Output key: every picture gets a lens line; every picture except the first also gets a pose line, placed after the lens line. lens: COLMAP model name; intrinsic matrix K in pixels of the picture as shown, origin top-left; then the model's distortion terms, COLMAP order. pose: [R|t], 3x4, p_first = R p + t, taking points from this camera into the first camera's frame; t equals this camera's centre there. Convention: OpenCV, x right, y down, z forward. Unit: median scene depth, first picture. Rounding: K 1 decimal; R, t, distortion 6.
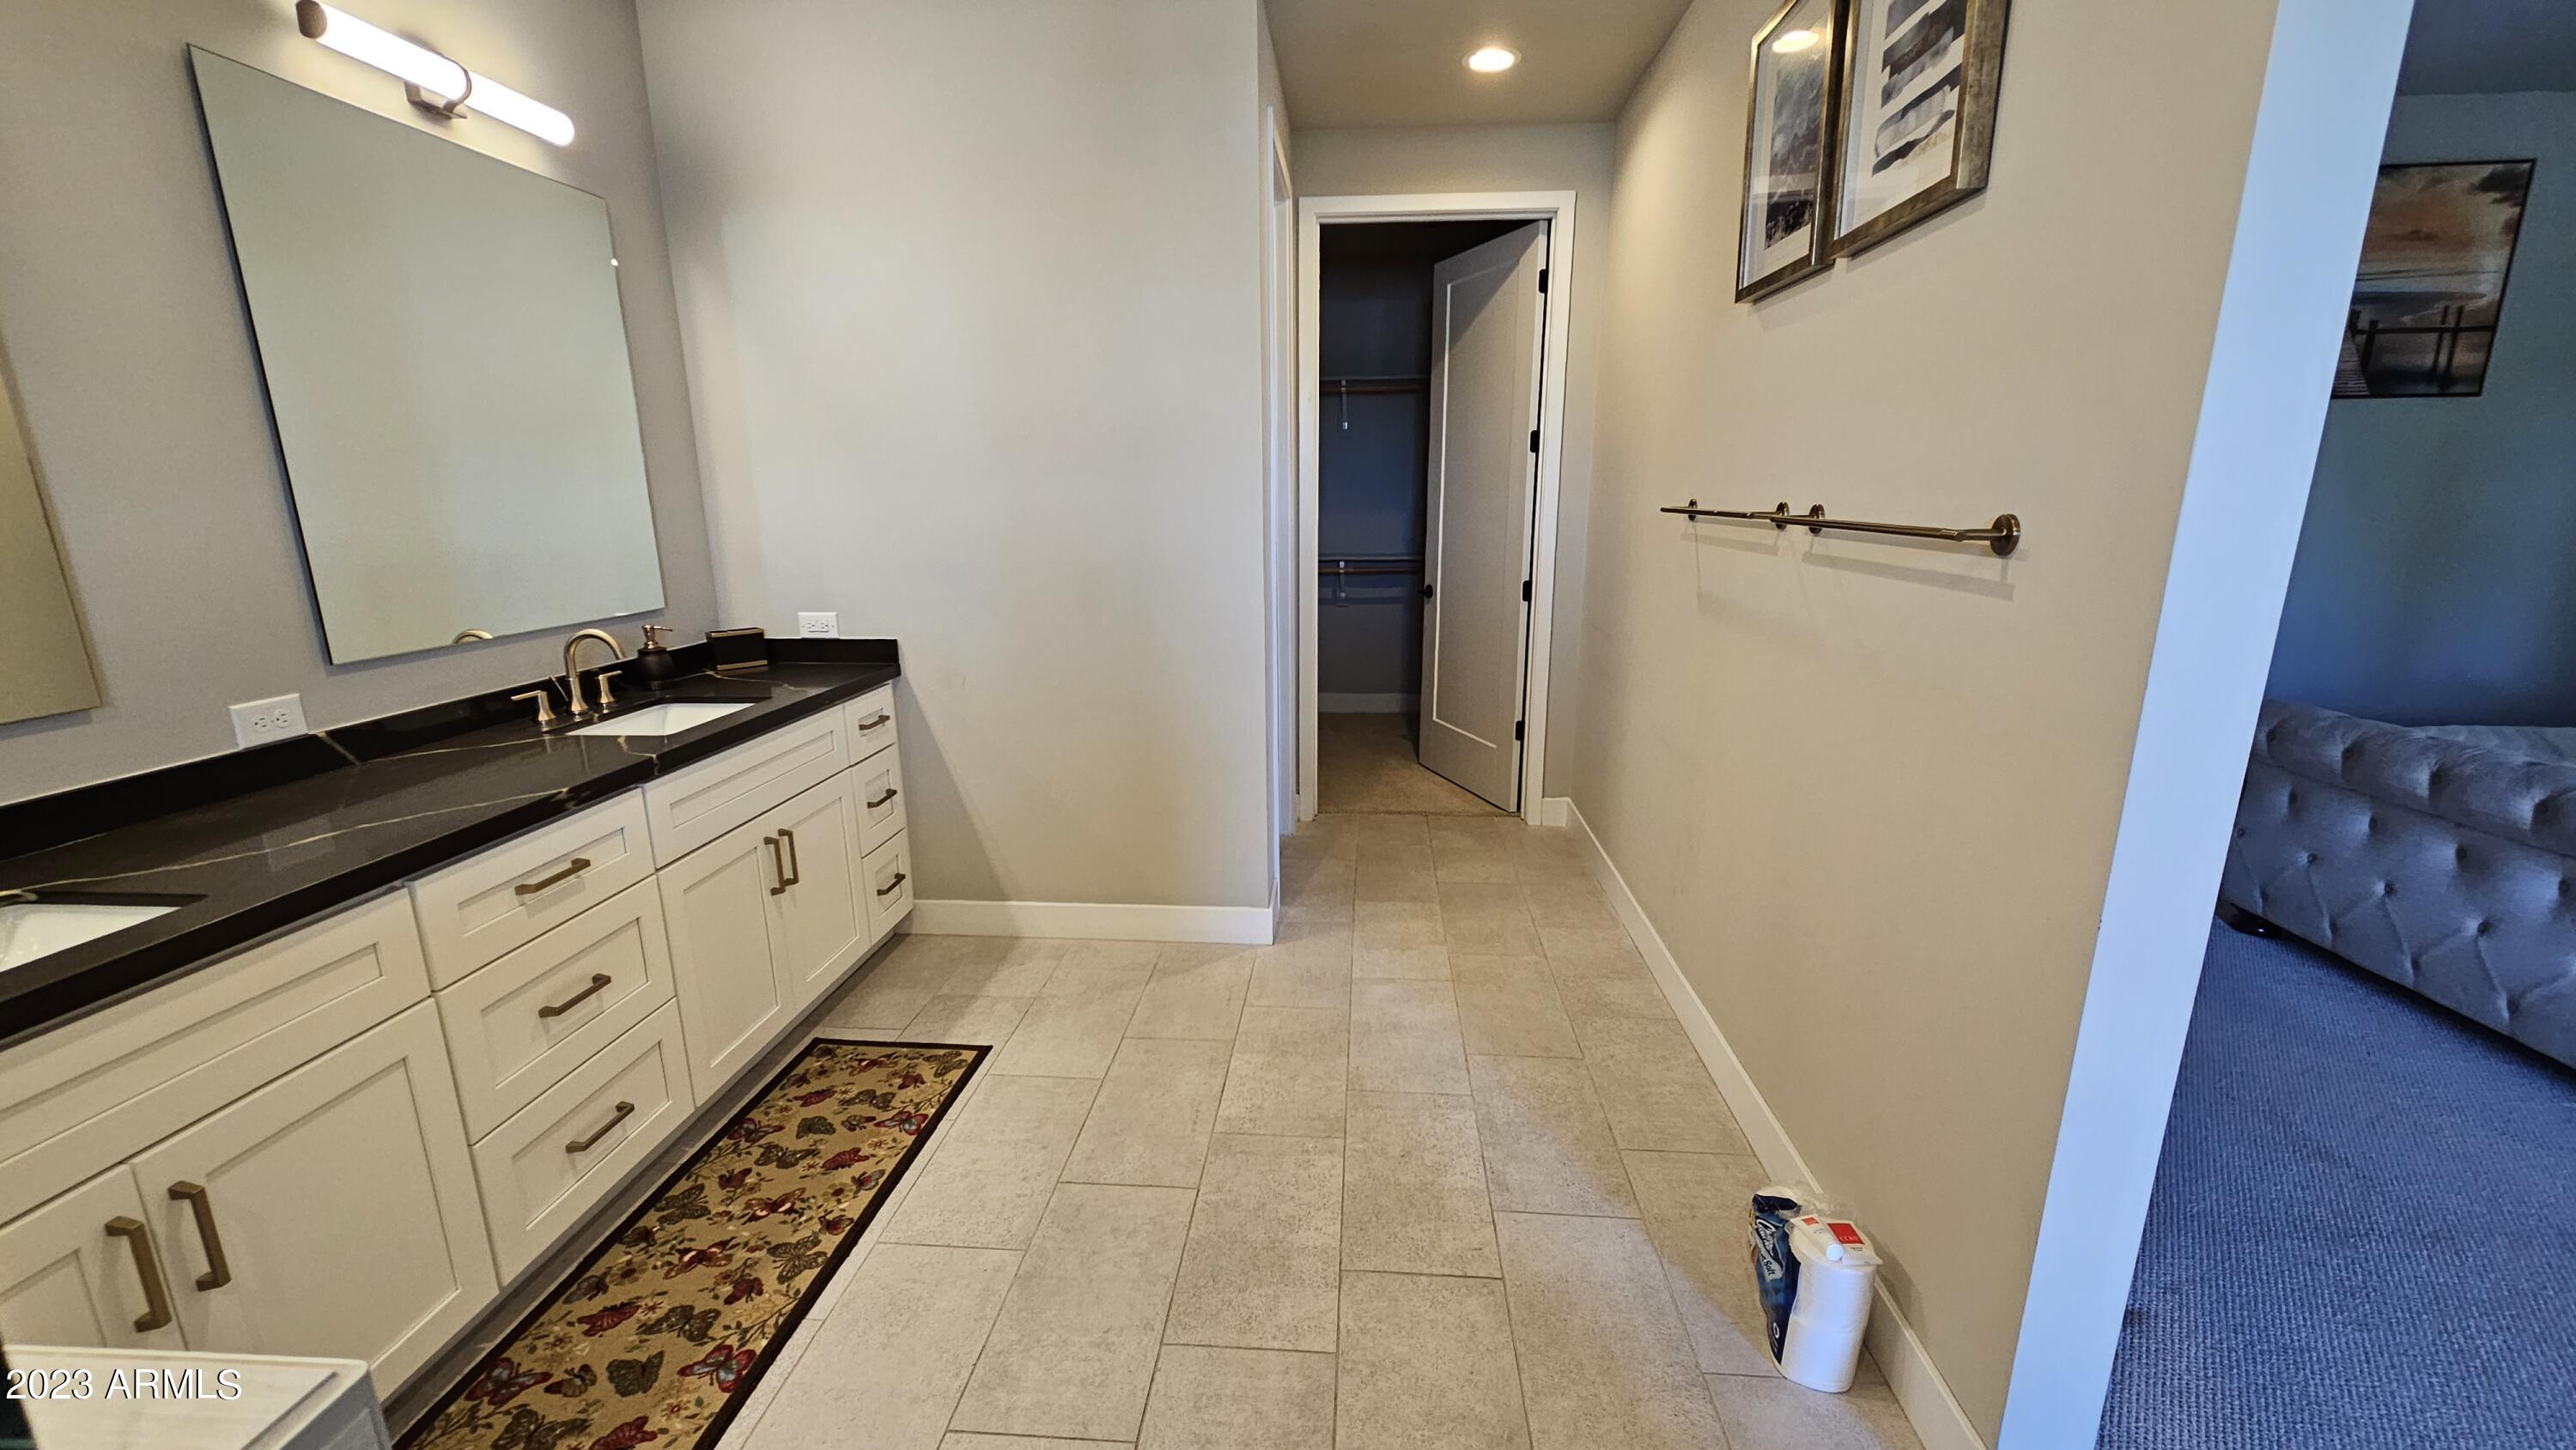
lens RADIAL K [[1046.5, 0, 1289.4], [0, 1046.5, 735.5], [0, 0, 1]] dist [0.001898, -0.000606]
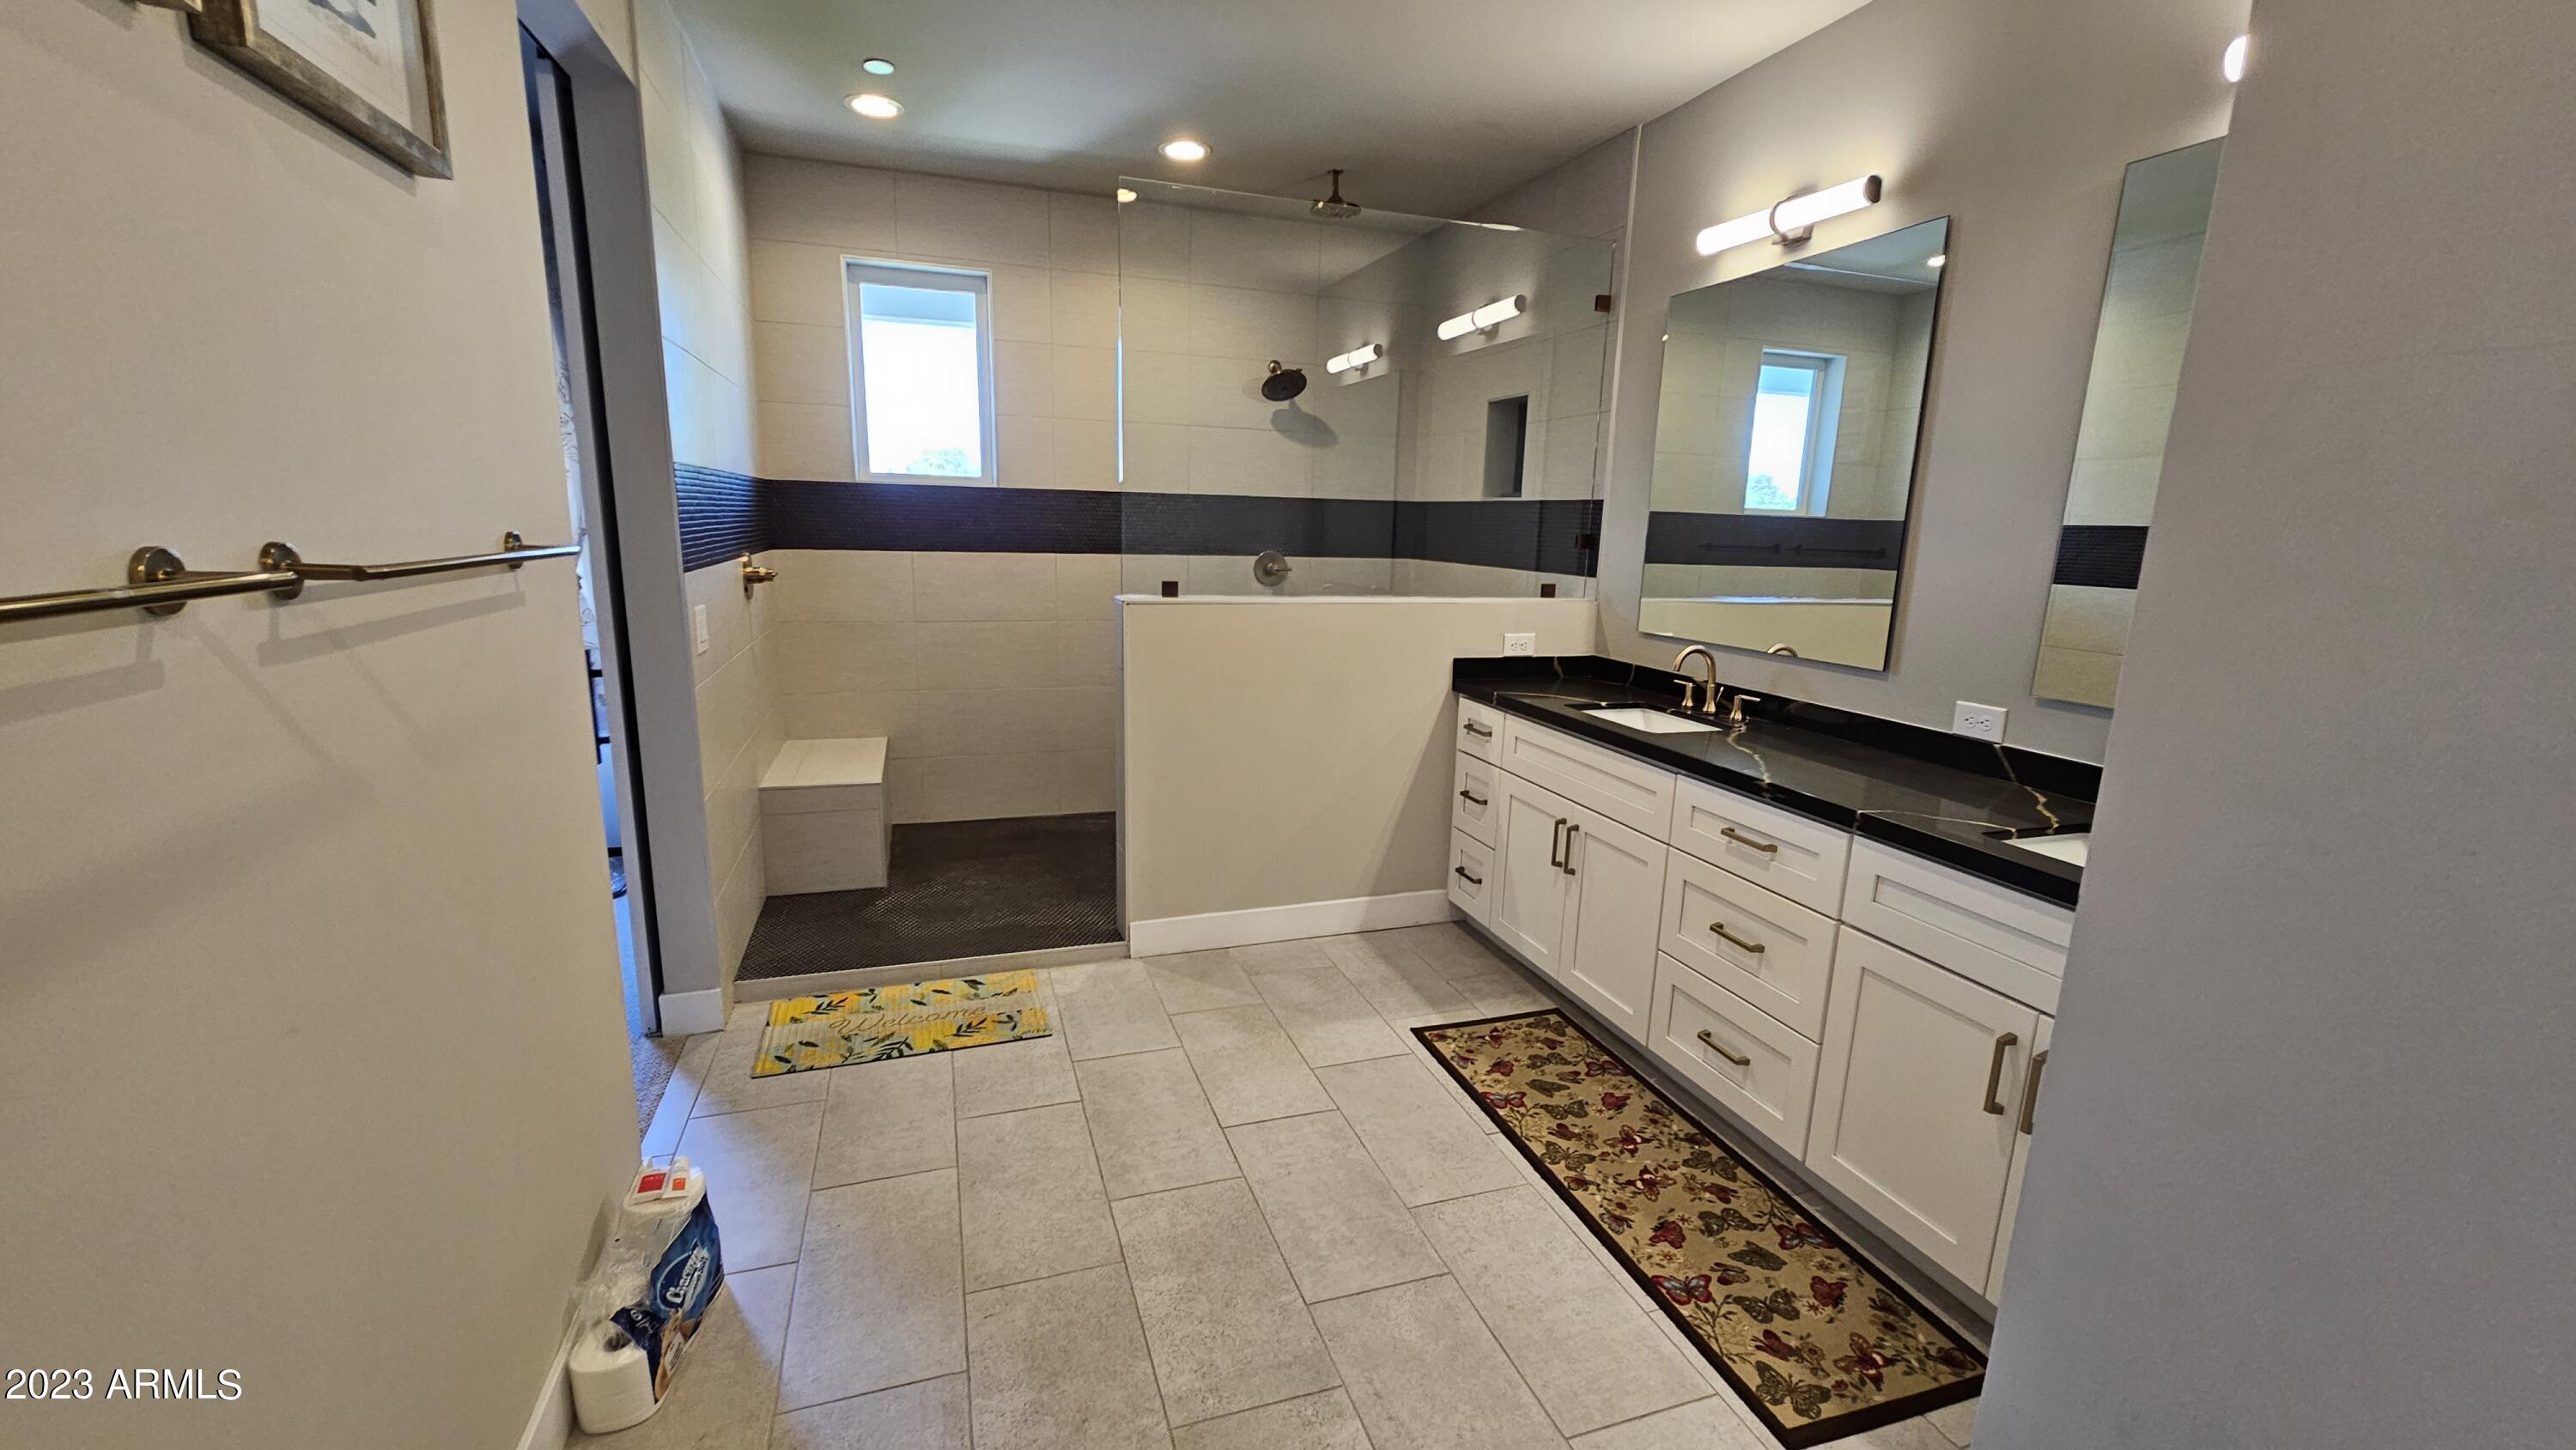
lens RADIAL K [[1046.5, 0, 1293.2], [0, 1046.5, 737.9], [0, 0, 1]] dist [0.001898, -0.000606]
pose [[-0.918245, 0.063136, -0.390948, 0.257972], [-0.113587, 0.903739, 0.412739, -0.396064], [0.379374, 0.423402, -0.822682, 1.625797]]
